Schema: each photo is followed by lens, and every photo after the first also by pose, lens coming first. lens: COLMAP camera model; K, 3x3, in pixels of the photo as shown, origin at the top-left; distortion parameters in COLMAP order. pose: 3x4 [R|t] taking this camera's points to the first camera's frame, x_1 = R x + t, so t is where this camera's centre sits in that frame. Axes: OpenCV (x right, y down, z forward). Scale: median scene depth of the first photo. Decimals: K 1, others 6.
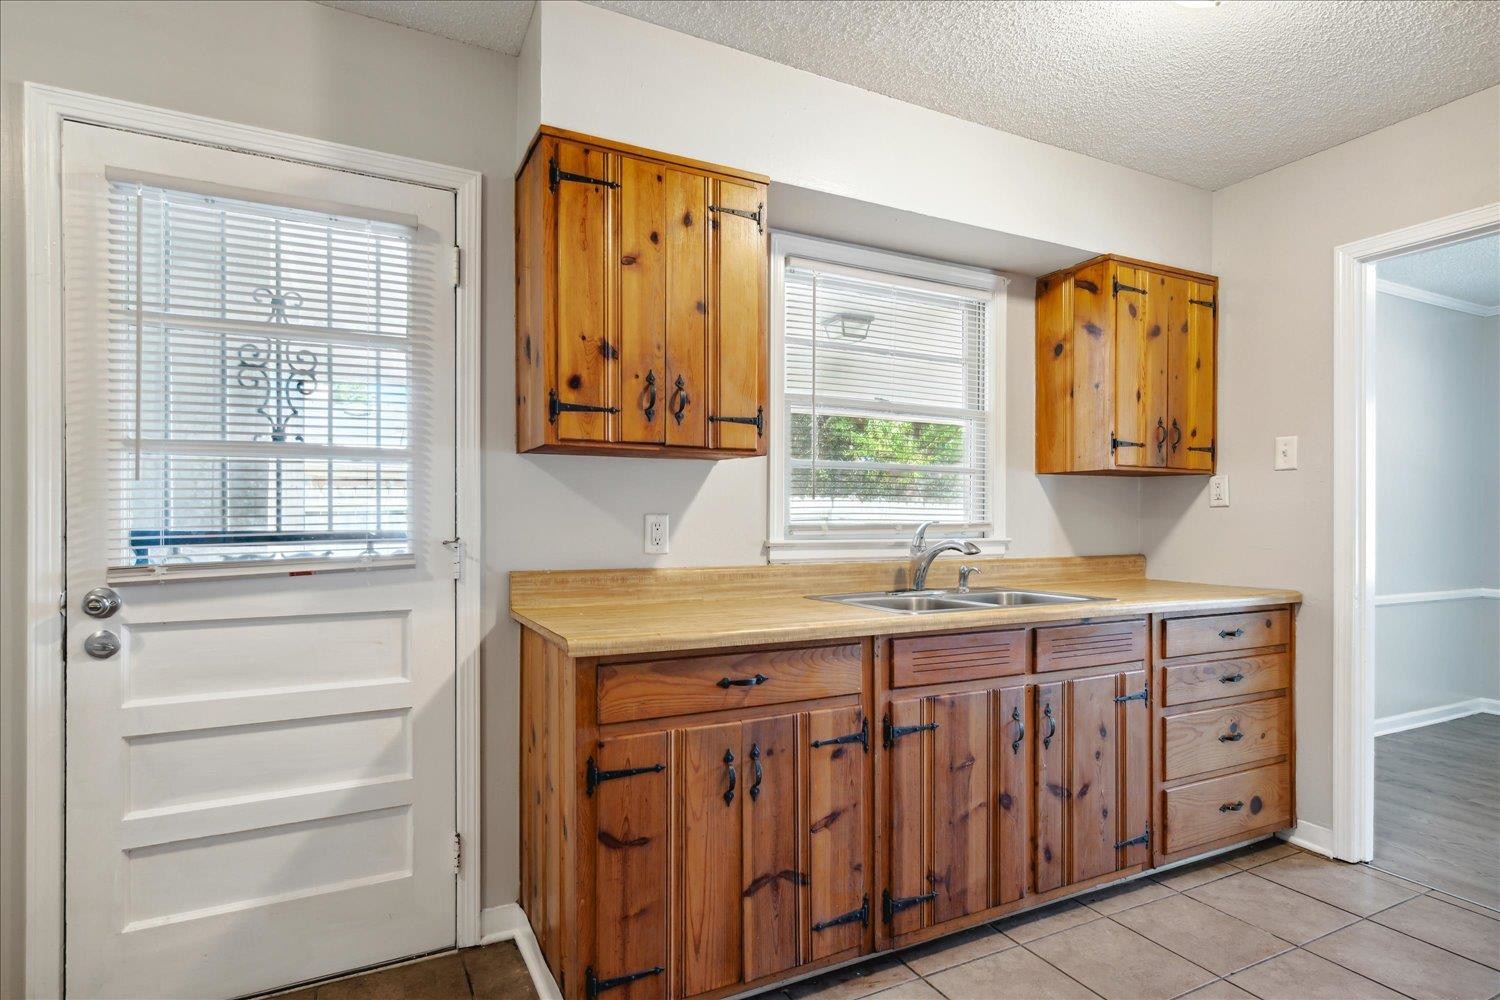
lens RADIAL K [[775.4, 0, 751.6], [0, 775.4, 511.1], [0, 0, 1]] dist [0.000973, 0.000178]
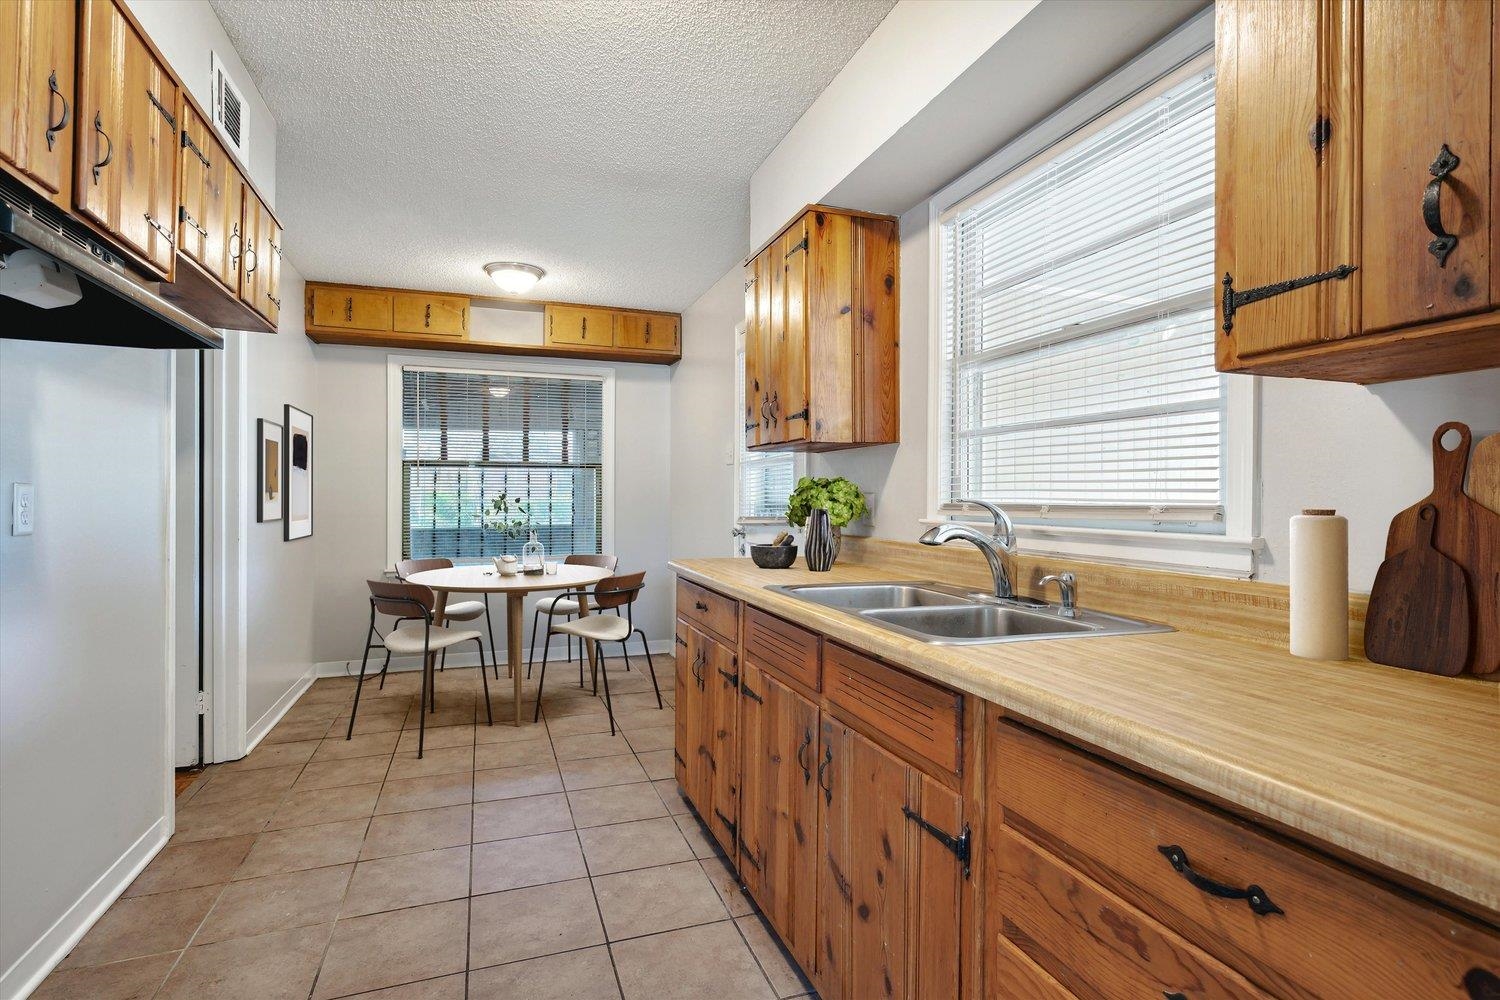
lens RADIAL K [[775.4, 0, 753.6], [0, 775.4, 493.7], [0, 0, 1]] dist [0.000973, 0.000178]
pose [[-0.145797, -0.004600, -0.989304, 0.866411], [0.000879, 0.999988, -0.004780, 0.010115], [0.989314, -0.001567, -0.145791, 0.800615]]
